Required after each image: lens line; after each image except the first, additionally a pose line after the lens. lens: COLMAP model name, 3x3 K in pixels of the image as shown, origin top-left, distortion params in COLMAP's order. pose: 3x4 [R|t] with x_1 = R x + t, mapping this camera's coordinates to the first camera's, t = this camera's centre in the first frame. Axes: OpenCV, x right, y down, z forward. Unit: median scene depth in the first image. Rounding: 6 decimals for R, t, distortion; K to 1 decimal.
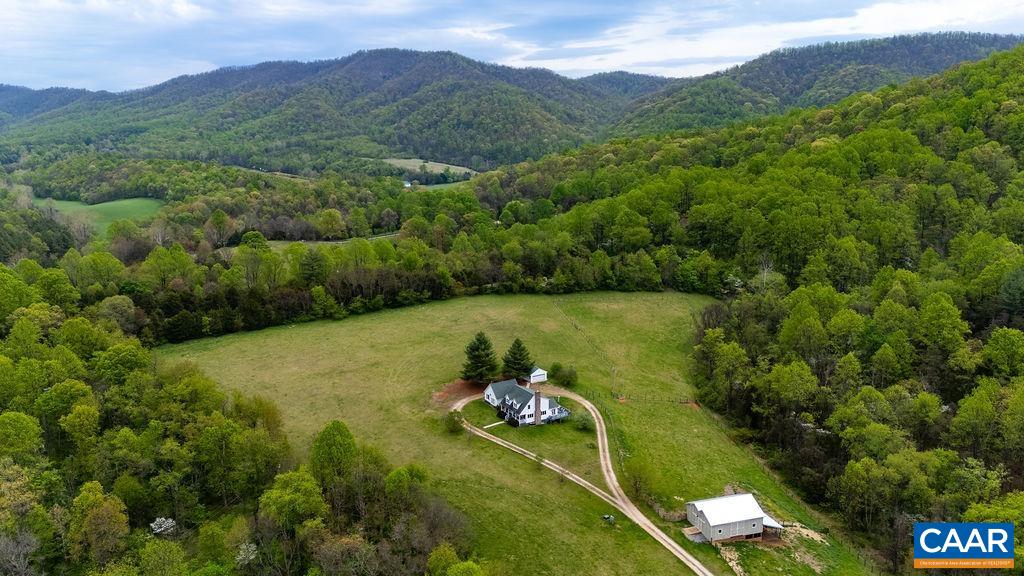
lens RADIAL K [[742.8, 0, 509.4], [0, 742.8, 286.6], [0, 0, 1]] dist [0.053969, -0.042531]
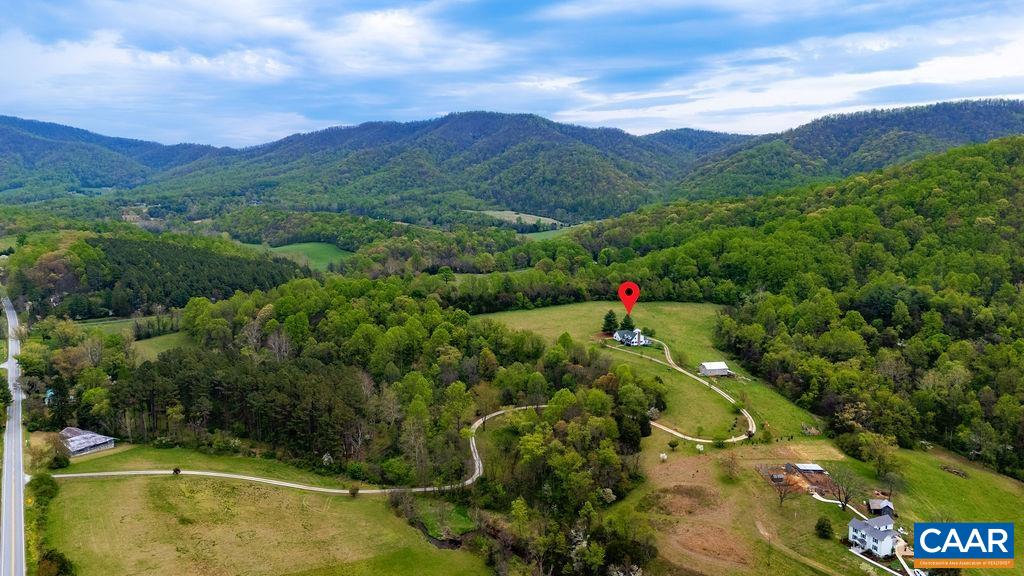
lens RADIAL K [[742.8, 0, 513.7], [0, 742.8, 291.5], [0, 0, 1]] dist [0.053969, -0.042531]
pose [[0.996714, 0.016759, -0.079248, -0.025927], [-0.020912, 0.998435, -0.051876, 0.021623], [0.078254, 0.053363, 0.995504, -0.205571]]
